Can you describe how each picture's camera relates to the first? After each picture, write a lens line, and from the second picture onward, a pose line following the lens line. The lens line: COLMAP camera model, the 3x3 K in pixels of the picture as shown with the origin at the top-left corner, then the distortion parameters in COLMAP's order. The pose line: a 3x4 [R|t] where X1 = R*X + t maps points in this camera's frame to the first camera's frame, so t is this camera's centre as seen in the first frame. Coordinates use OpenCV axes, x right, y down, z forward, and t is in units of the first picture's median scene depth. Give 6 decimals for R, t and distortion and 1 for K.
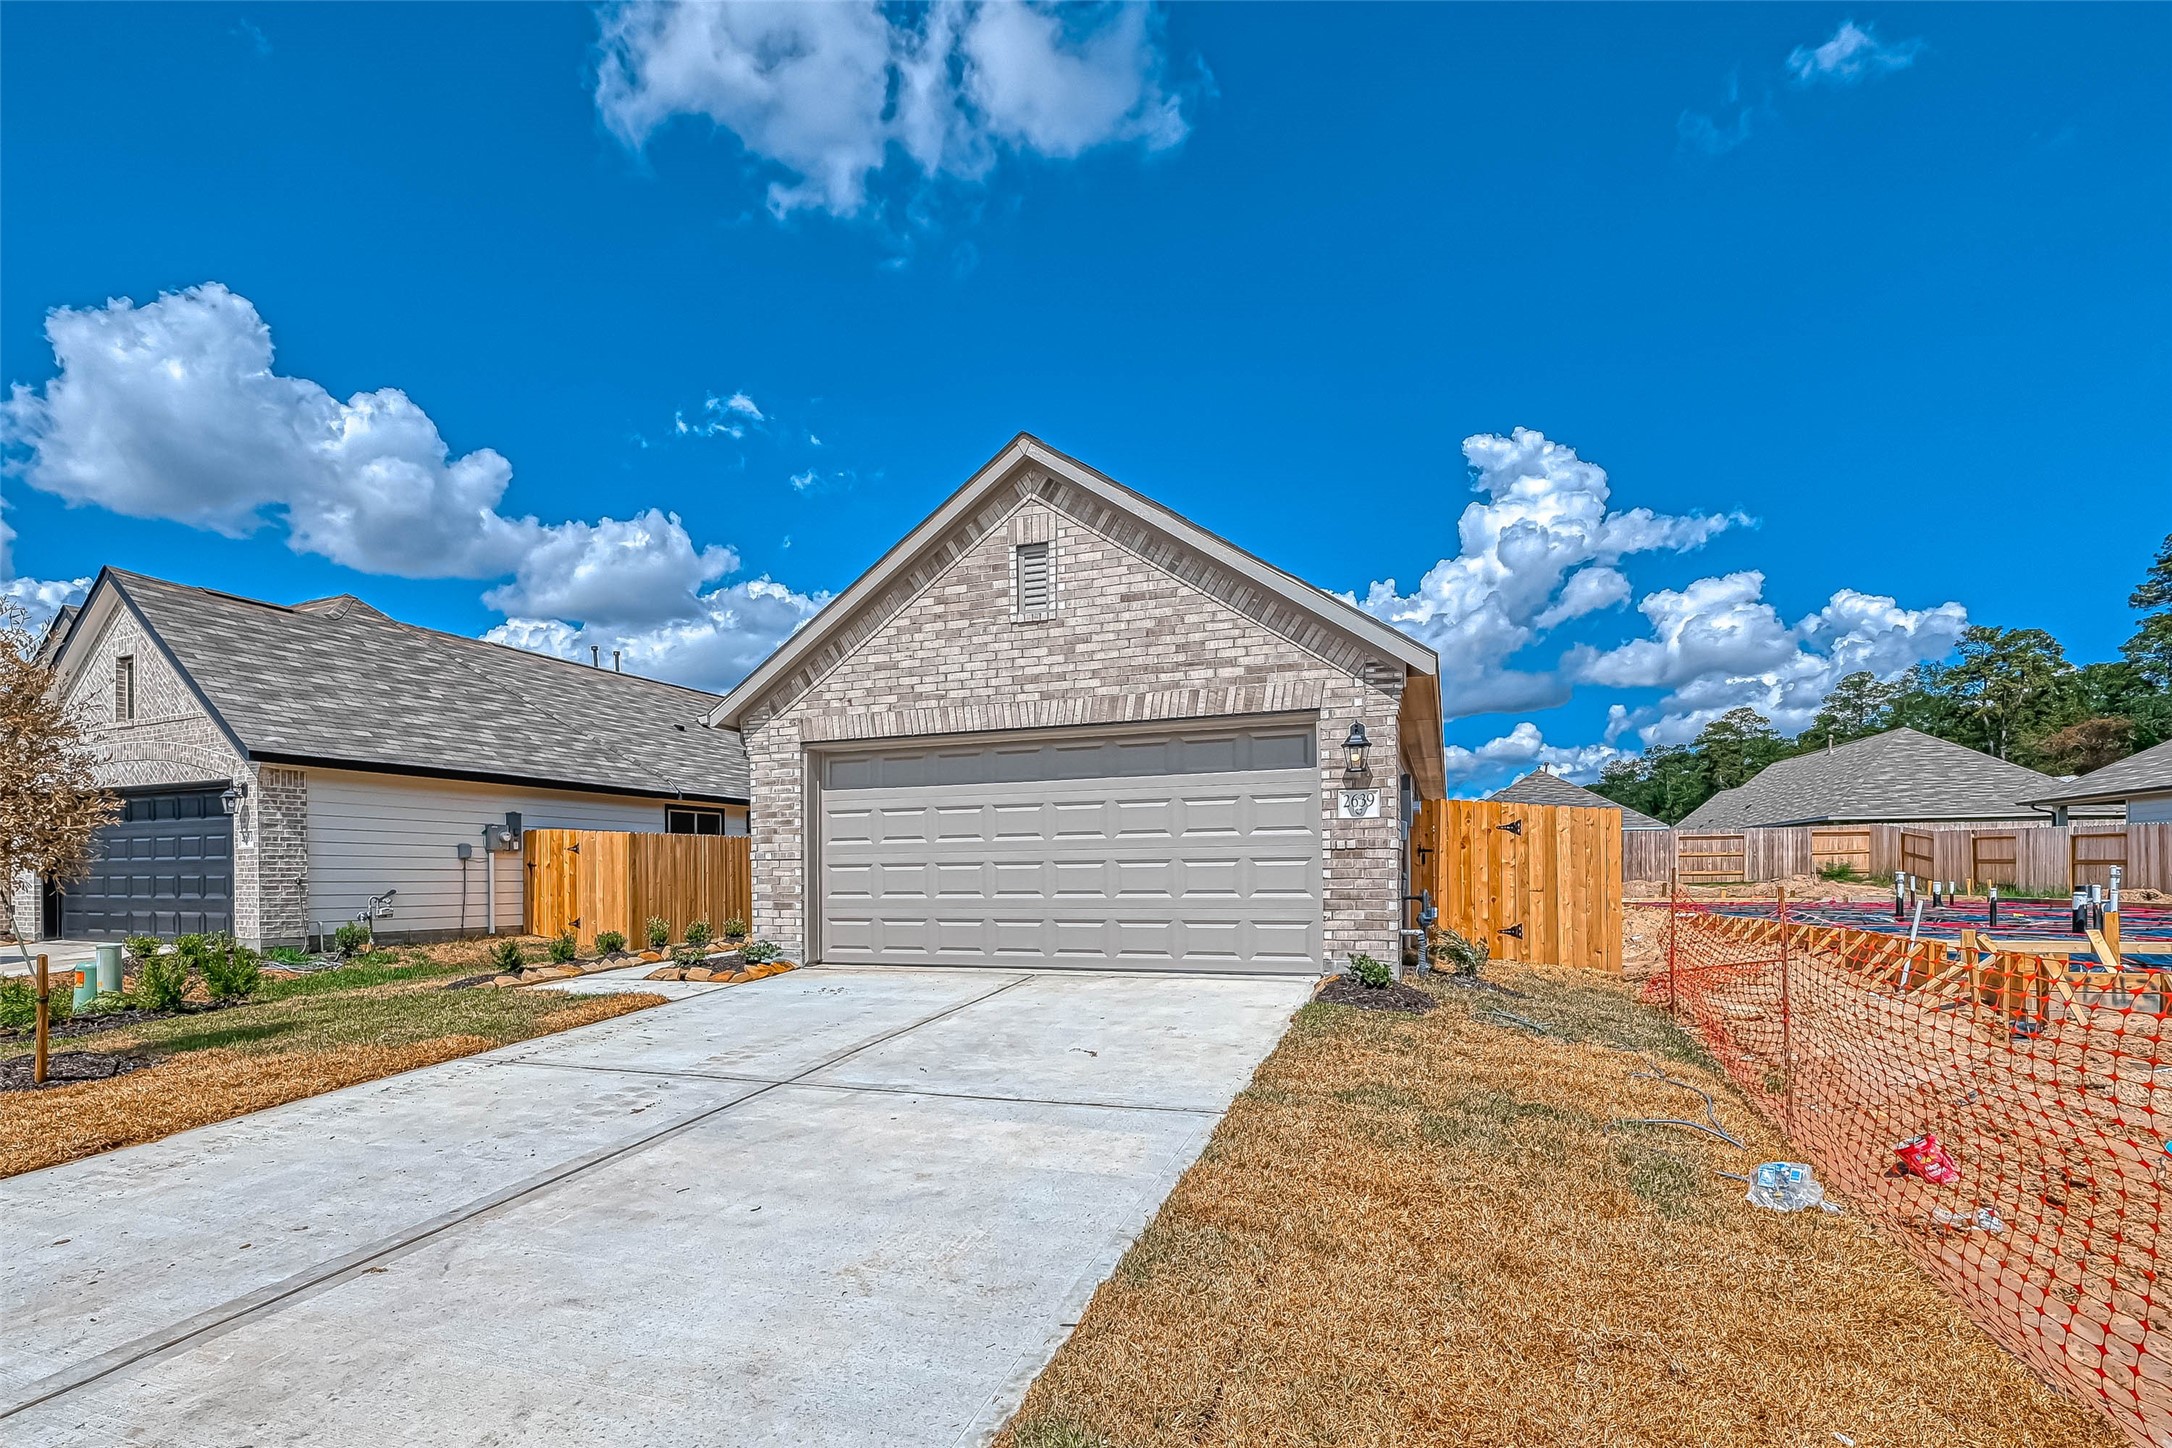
lens RADIAL K [[972.6, 0, 1043.1], [0, 972.6, 875.1], [0, 0, 1]] dist [0.000052, 0.000057]
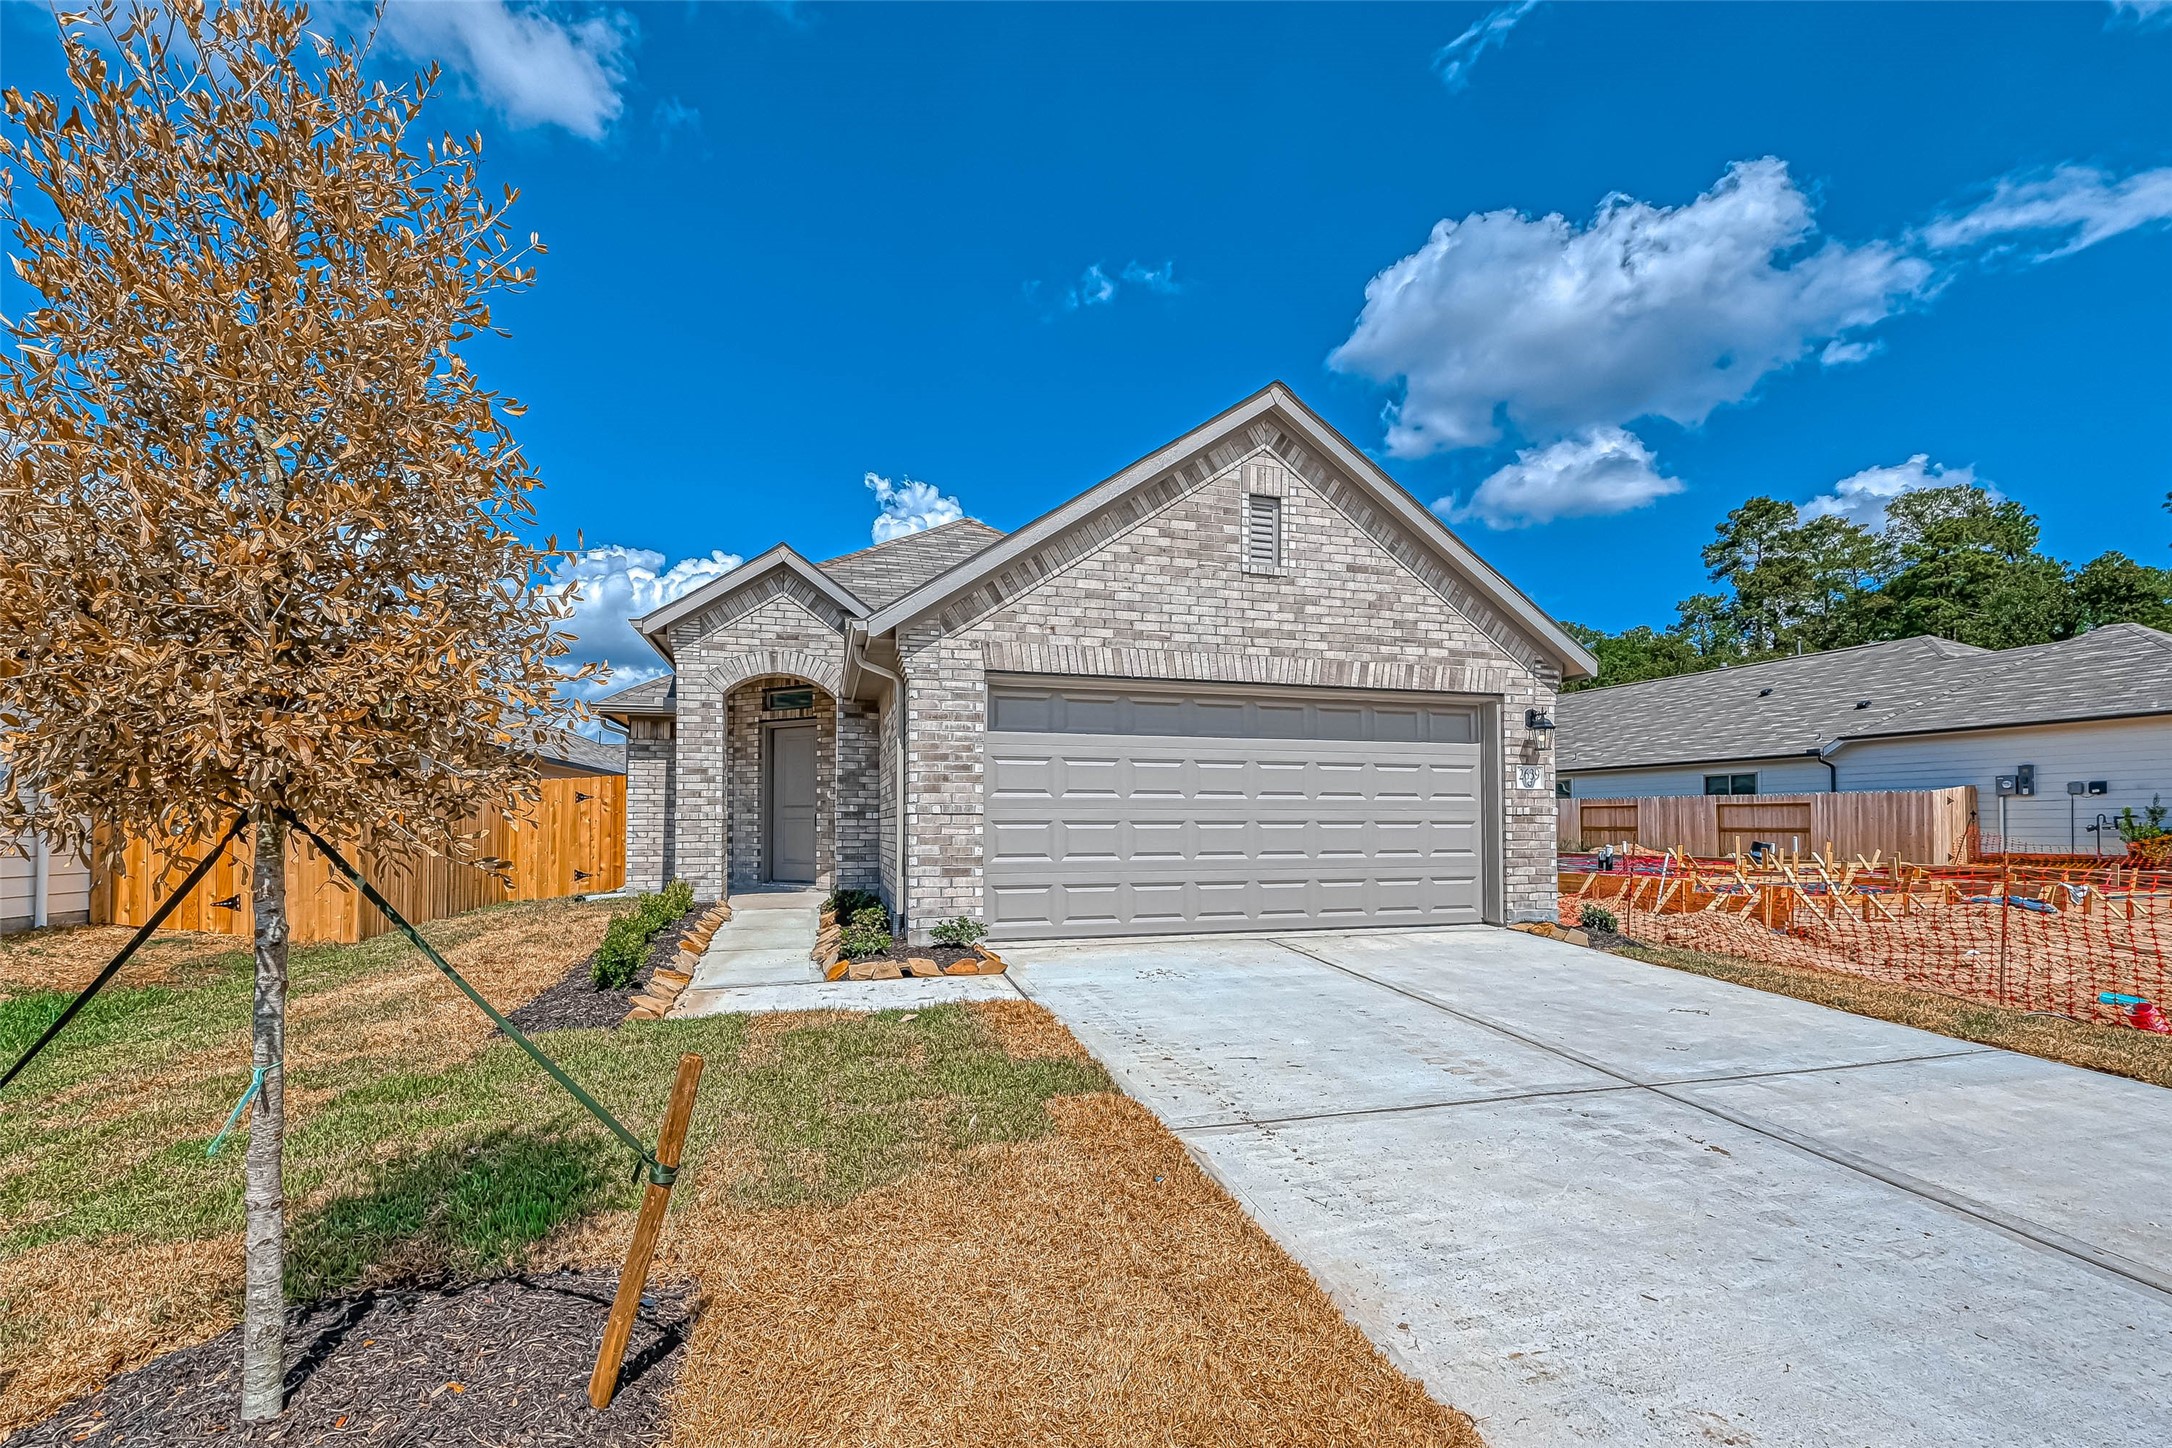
lens RADIAL K [[893.1, 0, 1073.7], [0, 893.1, 805.8], [0, 0, 1]] dist [0.000579, -0.000147]
pose [[0.817825, 0.021705, 0.575057, -0.658652], [-0.007600, 0.999609, -0.026921, -0.004061], [-0.575416, 0.017646, 0.817670, 0.374087]]
